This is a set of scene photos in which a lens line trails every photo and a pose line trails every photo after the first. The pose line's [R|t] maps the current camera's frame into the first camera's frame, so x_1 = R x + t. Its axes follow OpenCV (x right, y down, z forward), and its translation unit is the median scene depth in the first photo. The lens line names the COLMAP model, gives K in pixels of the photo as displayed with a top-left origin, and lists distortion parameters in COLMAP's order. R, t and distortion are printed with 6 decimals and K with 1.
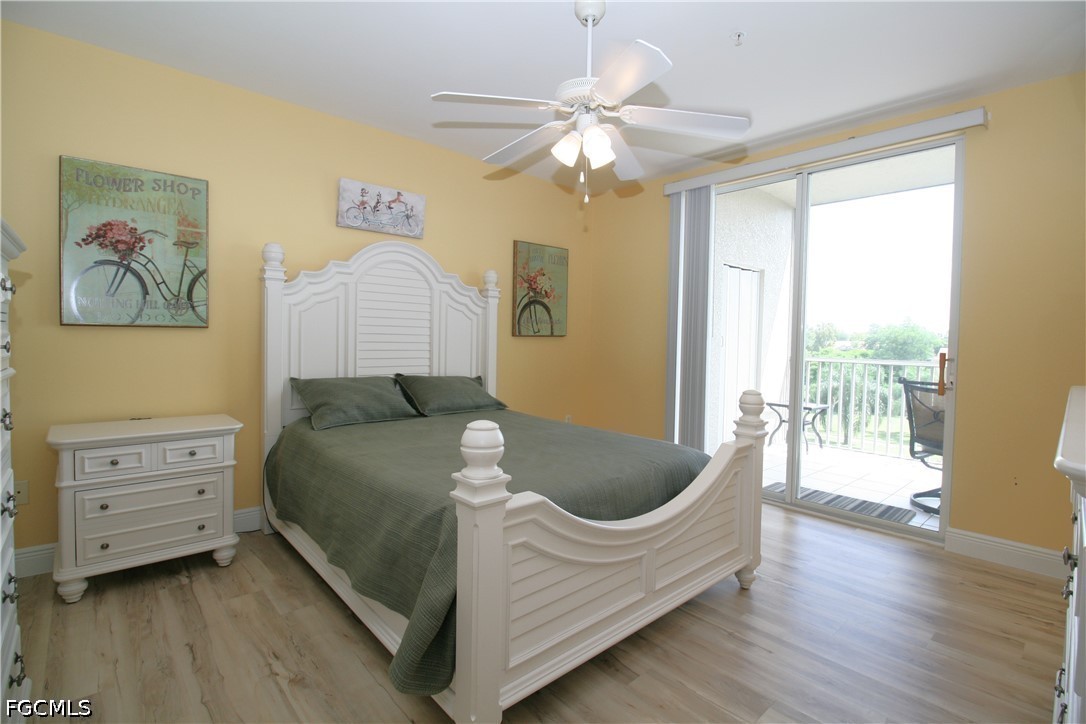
lens RADIAL K [[507.3, 0, 545.1], [0, 507.3, 358.6], [0, 0, 1]] dist [-0.004118, -0.010791]
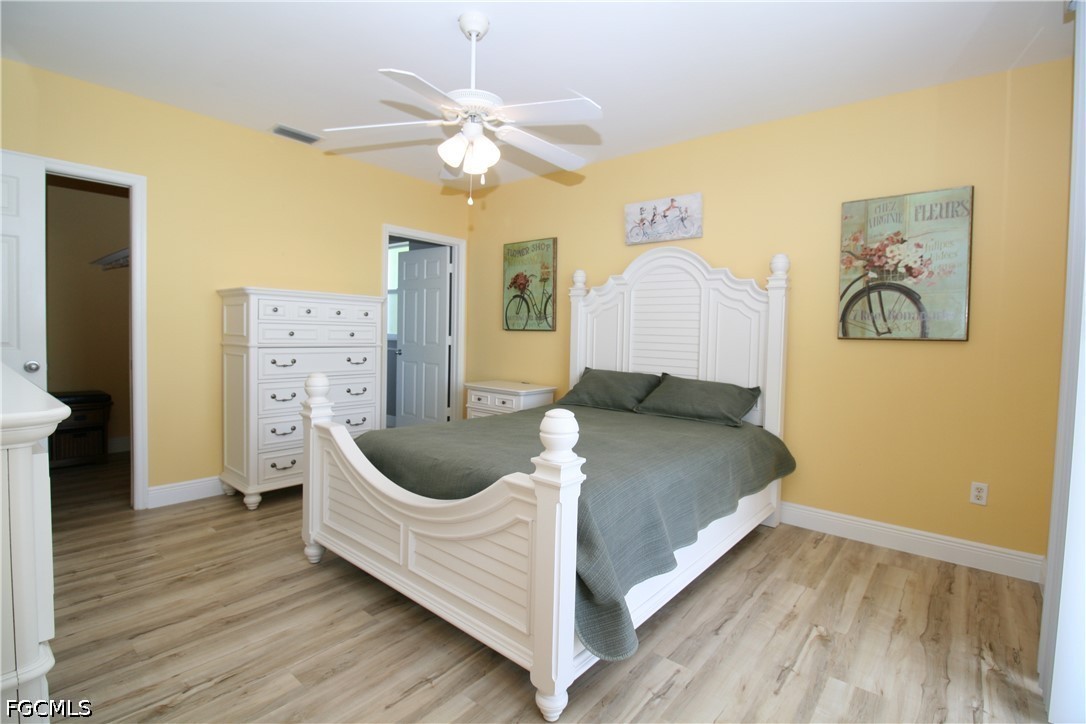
lens RADIAL K [[507.3, 0, 547.0], [0, 507.3, 355.2], [0, 0, 1]] dist [-0.004118, -0.010791]
pose [[0.135530, 0.025834, -0.990436, 0.727046], [-0.062808, 0.997873, 0.017433, -0.010300], [0.988780, 0.059845, 0.136865, 0.632219]]
